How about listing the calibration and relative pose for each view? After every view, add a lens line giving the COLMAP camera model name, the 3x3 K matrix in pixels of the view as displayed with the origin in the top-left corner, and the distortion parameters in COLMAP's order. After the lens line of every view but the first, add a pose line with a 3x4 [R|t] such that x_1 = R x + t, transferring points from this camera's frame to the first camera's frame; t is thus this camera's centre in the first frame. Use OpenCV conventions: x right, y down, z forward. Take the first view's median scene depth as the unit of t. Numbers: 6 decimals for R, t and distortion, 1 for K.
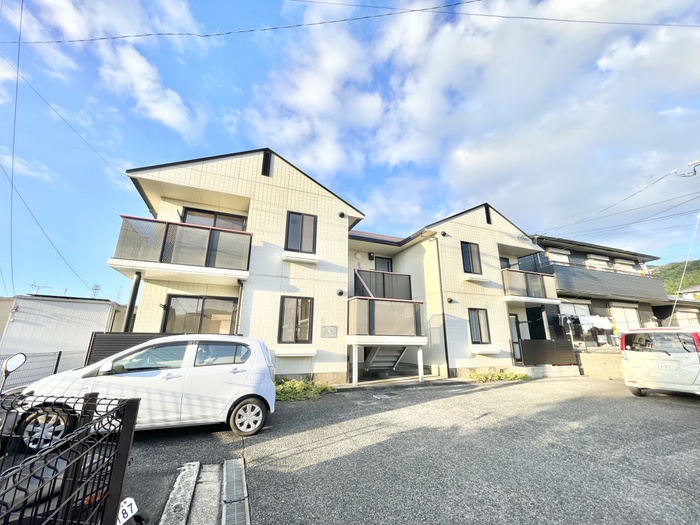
lens RADIAL K [[284.0, 0, 350.0], [0, 284.0, 262.5], [0, 0, 1]] dist [-0.001206, -0.000293]
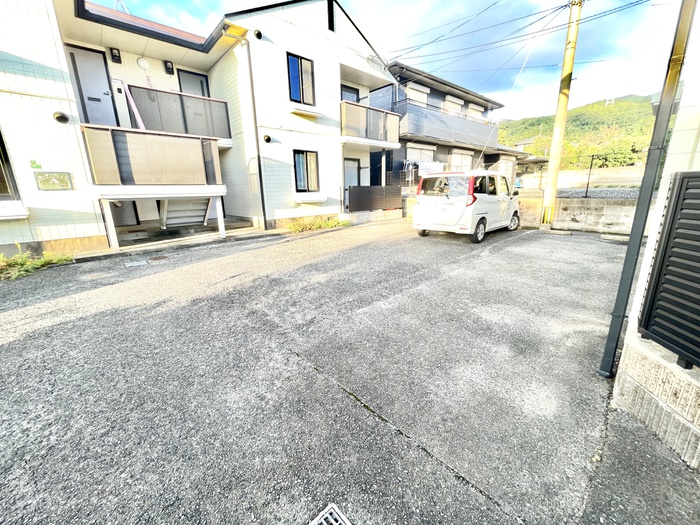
lens RADIAL K [[284.0, 0, 350.0], [0, 284.0, 262.5], [0, 0, 1]] dist [-0.001206, -0.000293]
pose [[0.938520, -0.109986, 0.327235, 0.254403], [-0.067224, 0.871523, 0.485725, 0.031836], [-0.338616, -0.477860, 0.810548, 0.105150]]
